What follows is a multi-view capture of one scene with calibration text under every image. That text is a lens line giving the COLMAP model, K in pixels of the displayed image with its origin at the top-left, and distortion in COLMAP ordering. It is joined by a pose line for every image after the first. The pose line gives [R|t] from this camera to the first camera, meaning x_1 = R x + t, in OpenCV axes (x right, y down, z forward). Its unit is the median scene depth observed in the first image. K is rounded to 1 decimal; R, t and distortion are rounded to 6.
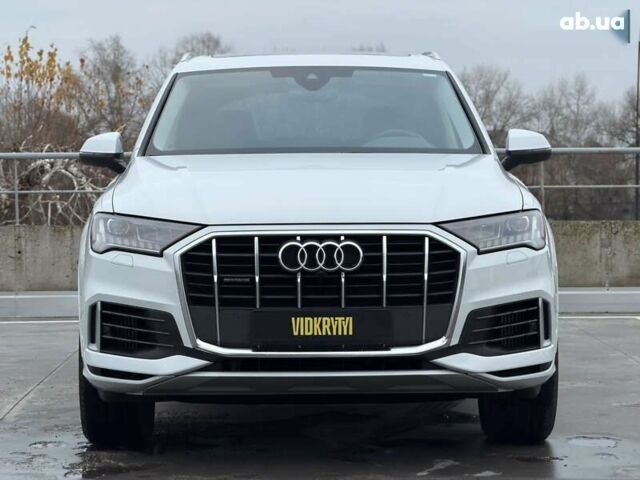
lens RADIAL K [[2006.7, 0, 320.0], [0, 2006.7, 240.0], [0, 0, 1]] dist [0.139594, 0.622355]
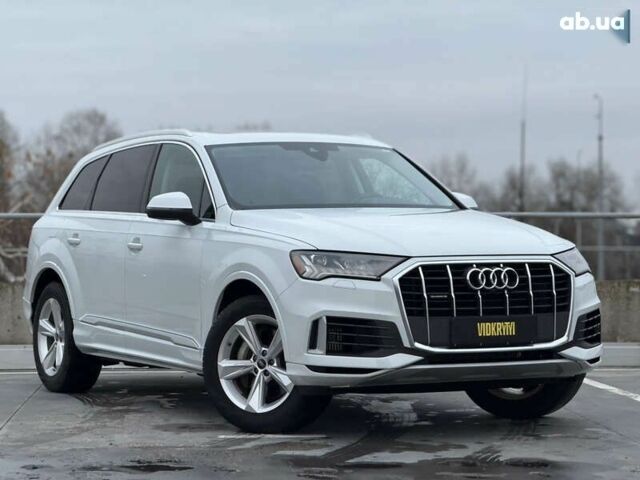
lens RADIAL K [[2006.7, 0, 320.0], [0, 2006.7, 240.0], [0, 0, 1]] dist [0.139594, 0.622355]
pose [[0.892182, -0.002973, 0.451666, -0.725645], [0.022735, 0.999006, -0.038332, 0.031780], [-0.451103, 0.044468, 0.891363, -0.178026]]
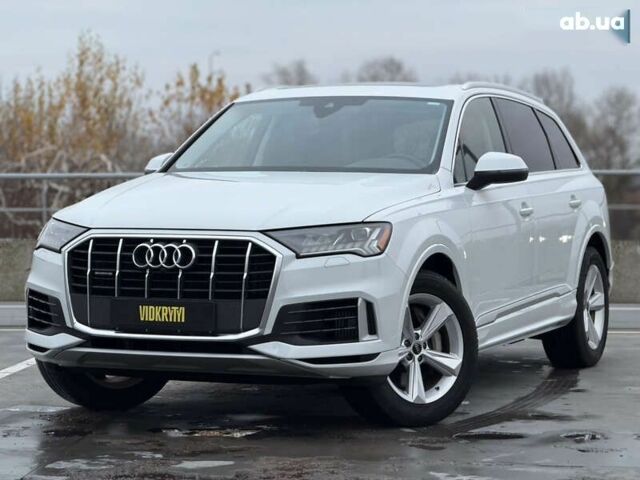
lens RADIAL K [[2006.7, 0, 320.0], [0, 2006.7, 240.0], [0, 0, 1]] dist [0.139594, 0.622355]
pose [[0.917450, 0.024537, -0.397094, 0.563369], [-0.028112, 0.999600, -0.003182, -0.000283], [0.396857, 0.014083, 0.917772, -0.071782]]
